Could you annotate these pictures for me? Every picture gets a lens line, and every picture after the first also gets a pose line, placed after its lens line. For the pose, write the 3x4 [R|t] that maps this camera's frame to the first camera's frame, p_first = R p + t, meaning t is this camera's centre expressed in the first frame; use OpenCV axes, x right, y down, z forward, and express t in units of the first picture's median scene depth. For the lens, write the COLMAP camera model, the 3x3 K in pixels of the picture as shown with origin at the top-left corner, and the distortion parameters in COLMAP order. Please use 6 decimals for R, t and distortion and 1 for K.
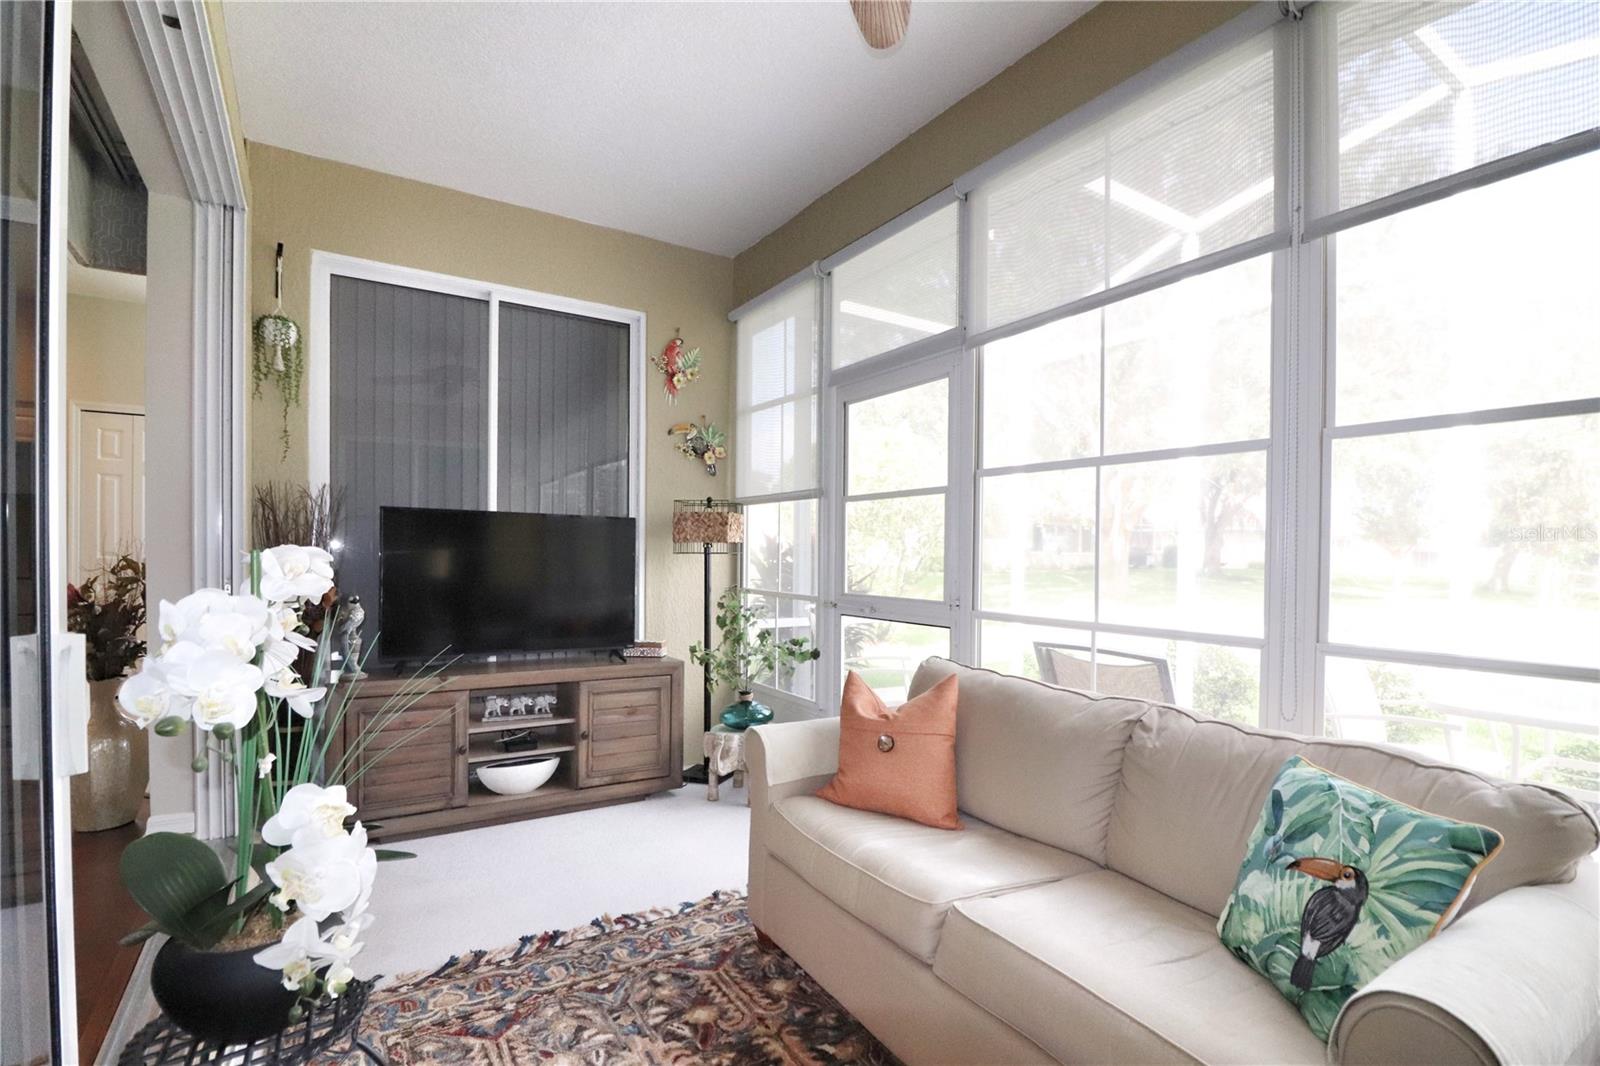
lens RADIAL K [[768.7, 0, 817.9], [0, 768.7, 525.5], [0, 0, 1]] dist [0.001200, -0.018700]
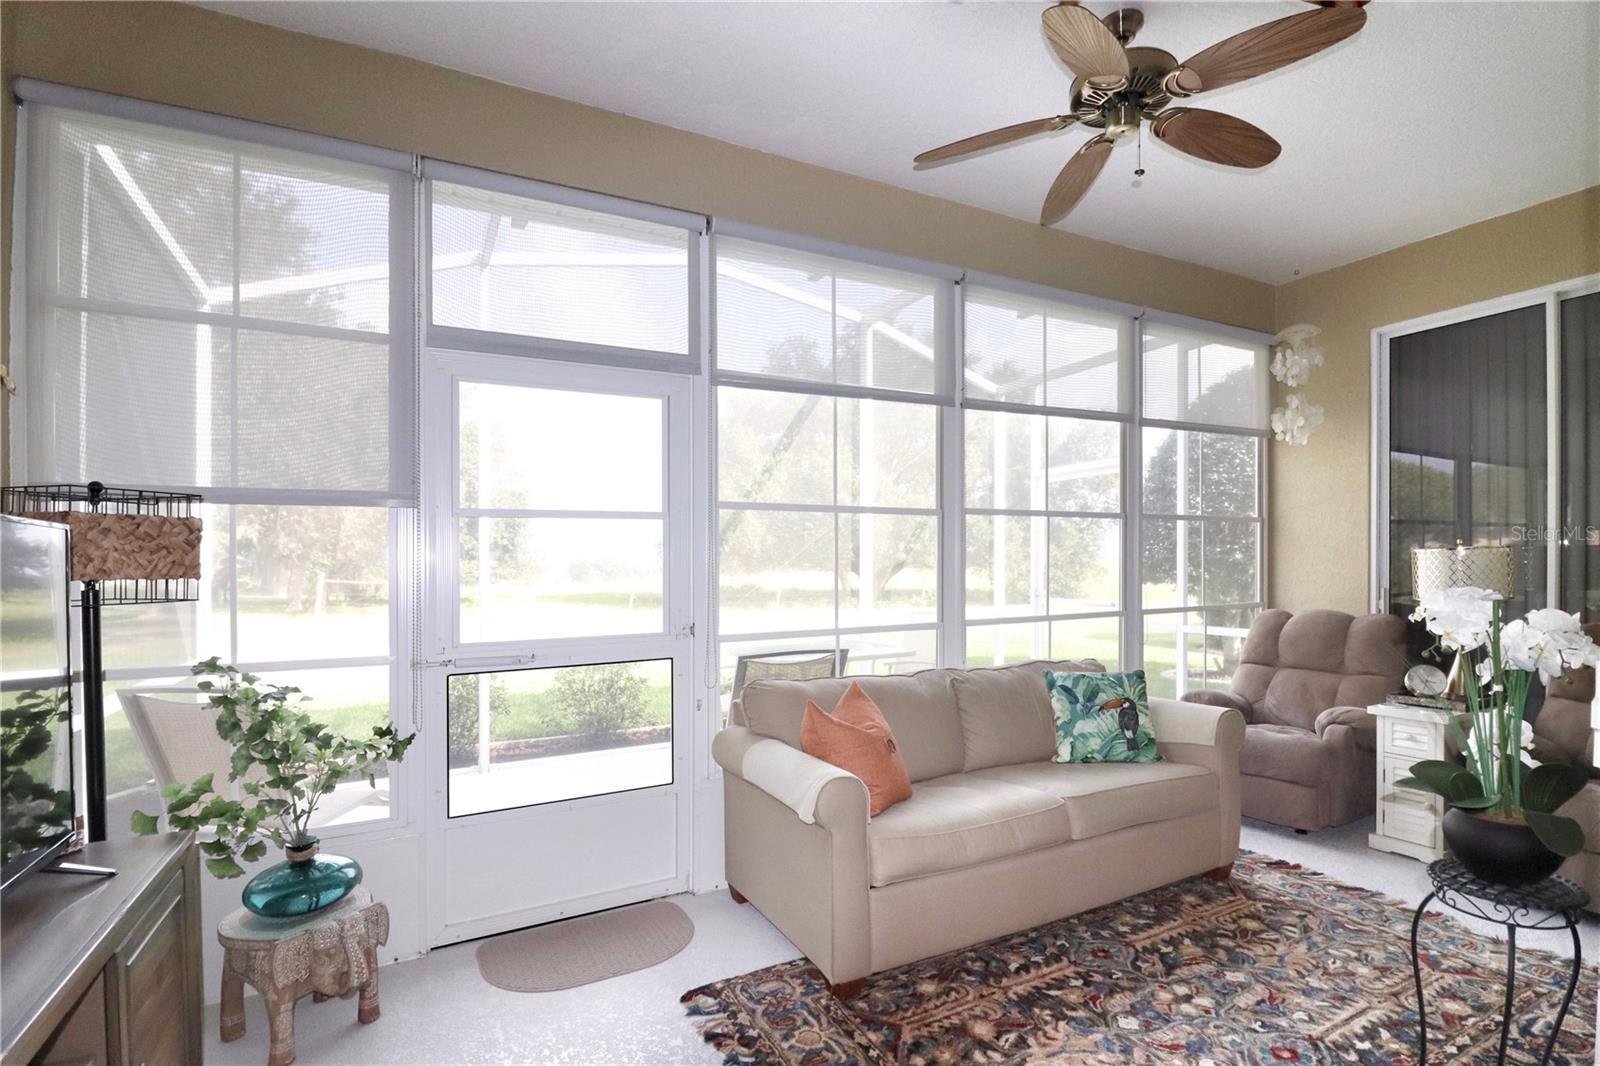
lens RADIAL K [[768.7, 0, 817.9], [0, 768.7, 525.5], [0, 0, 1]] dist [0.001200, -0.018700]
pose [[0.082659, 0.030770, 0.996103, -1.226678], [-0.025513, 0.999261, -0.028750, -0.017800], [-0.996251, -0.023037, 0.083383, 1.139742]]
